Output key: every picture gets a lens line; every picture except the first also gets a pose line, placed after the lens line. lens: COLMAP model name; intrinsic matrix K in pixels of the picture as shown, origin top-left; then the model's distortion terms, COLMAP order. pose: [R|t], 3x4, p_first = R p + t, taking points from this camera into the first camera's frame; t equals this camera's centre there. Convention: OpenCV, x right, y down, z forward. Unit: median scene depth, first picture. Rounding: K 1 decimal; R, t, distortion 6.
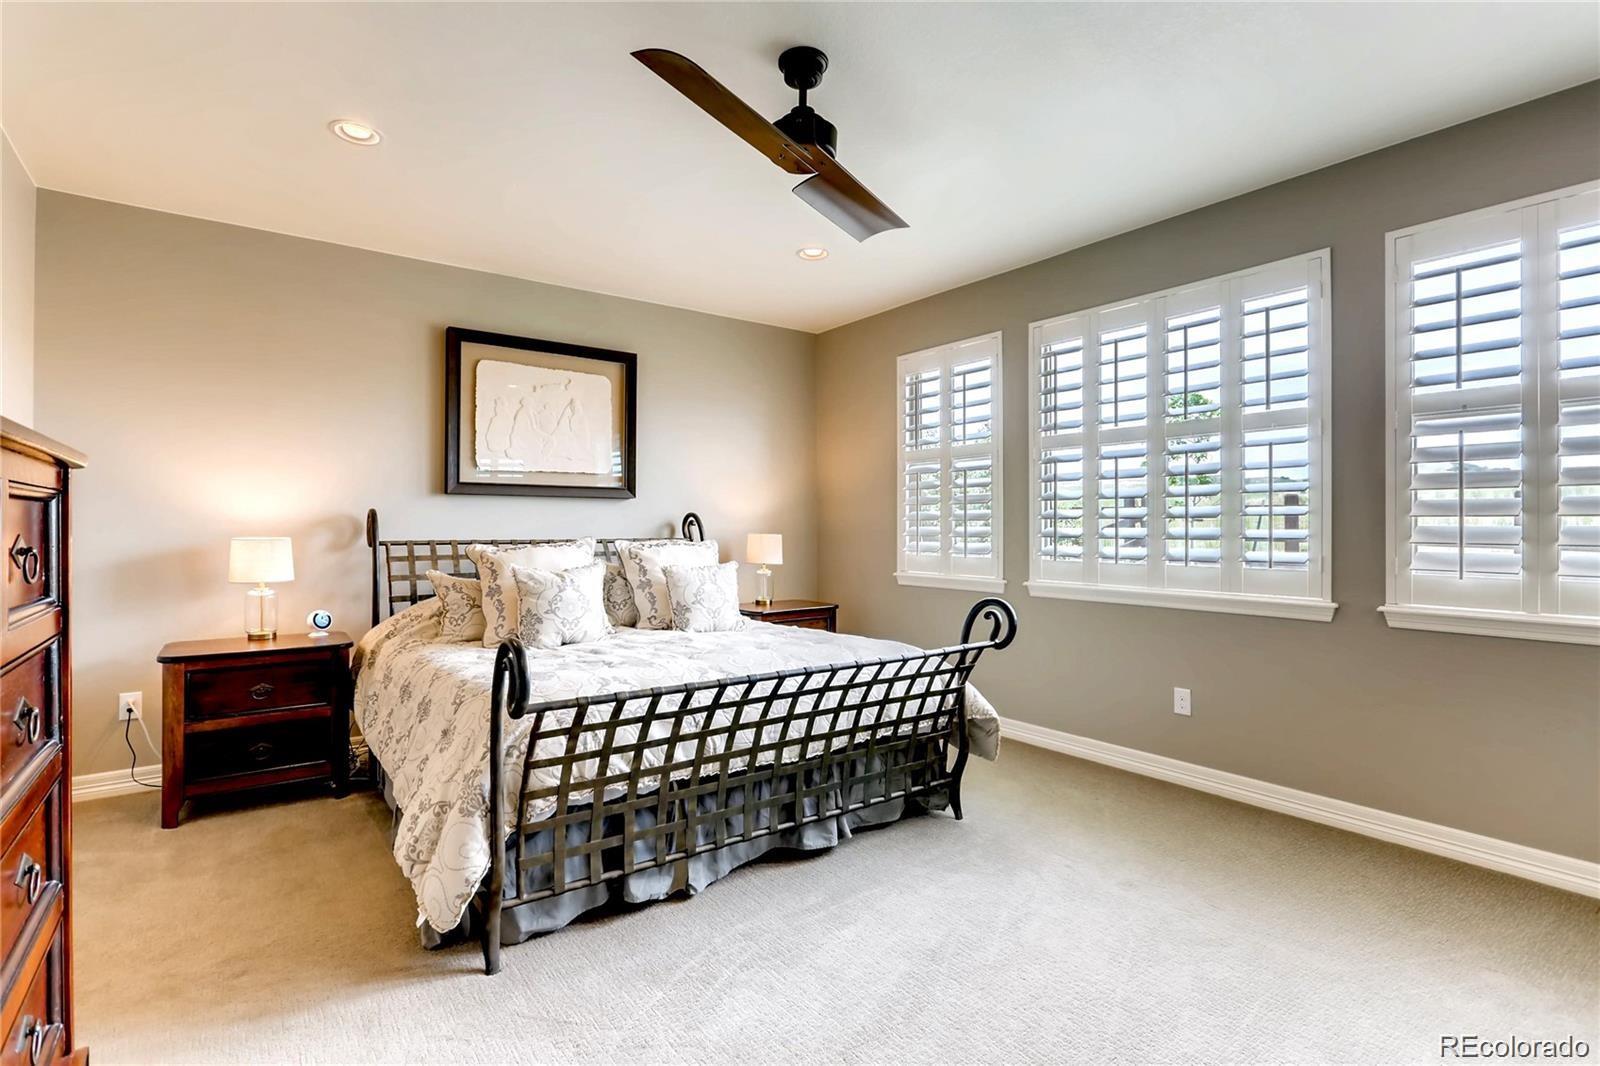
lens RADIAL K [[761.7, 0, 798.7], [0, 761.7, 526.8], [0, 0, 1]] dist [-0.008481, 0.001295]
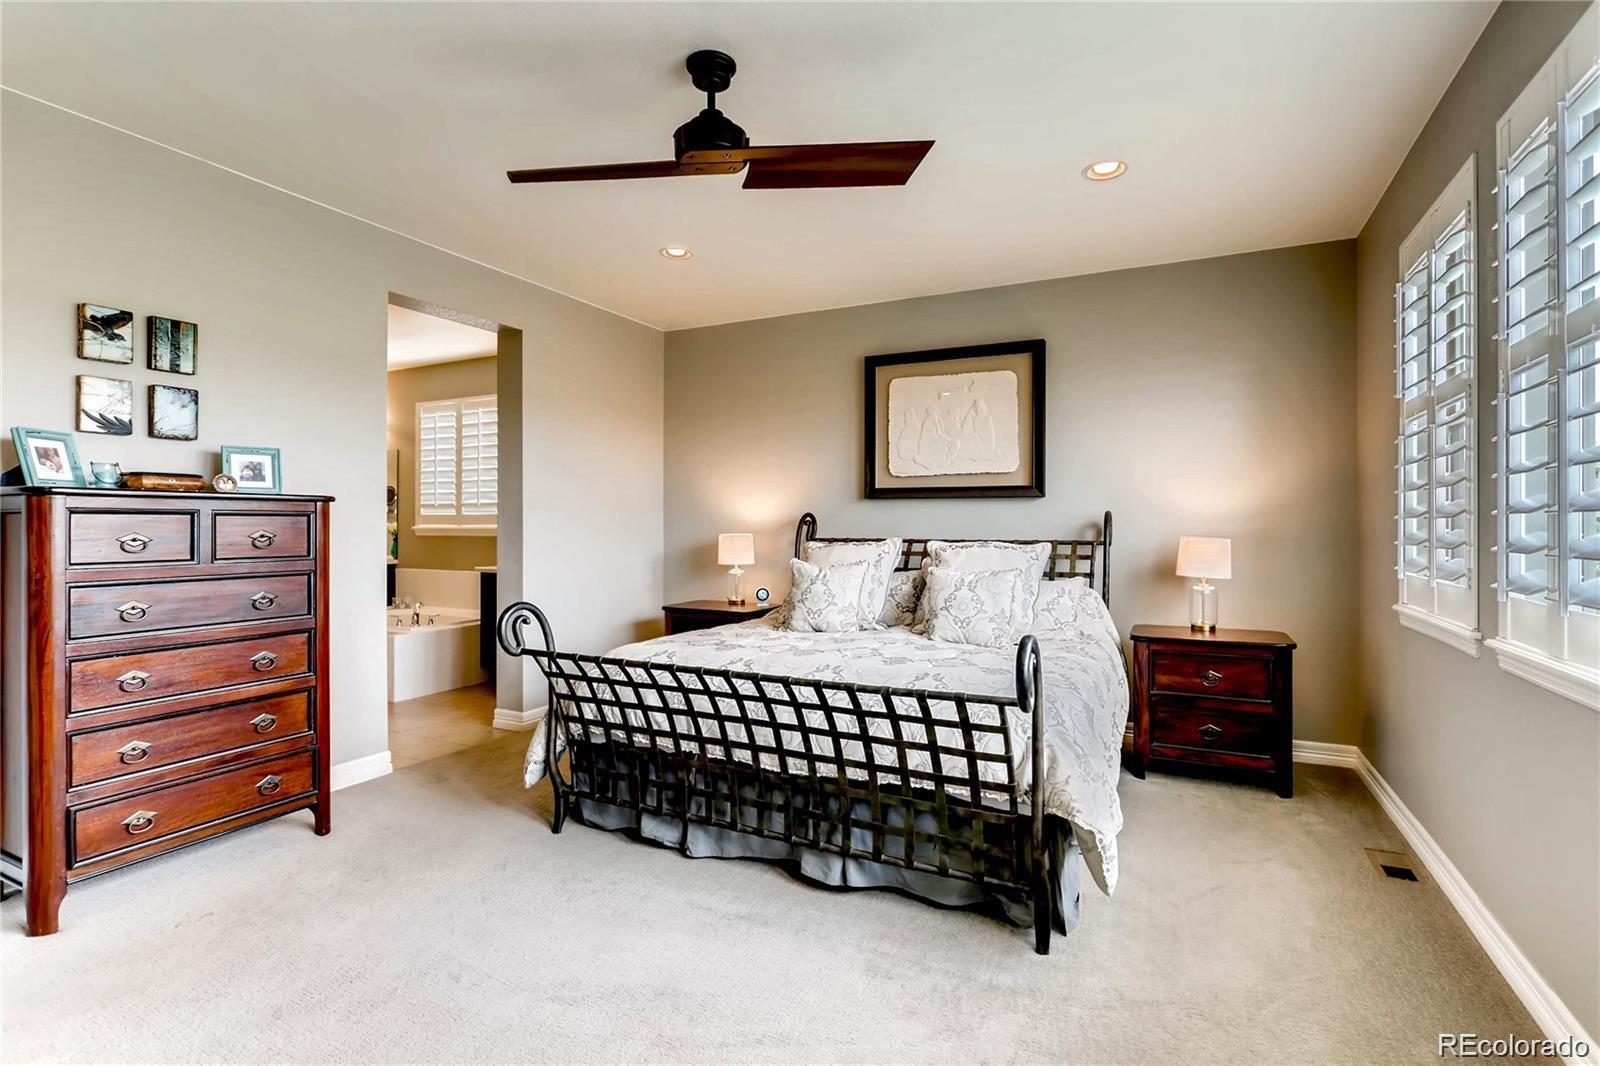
lens RADIAL K [[761.7, 0, 801.2], [0, 761.7, 528.5], [0, 0, 1]] dist [-0.008481, 0.001295]
pose [[0.462213, 0.004861, -0.886755, 0.567720], [-0.002284, 0.999988, 0.004291, -0.002367], [0.886766, 0.000042, 0.462219, 0.383953]]
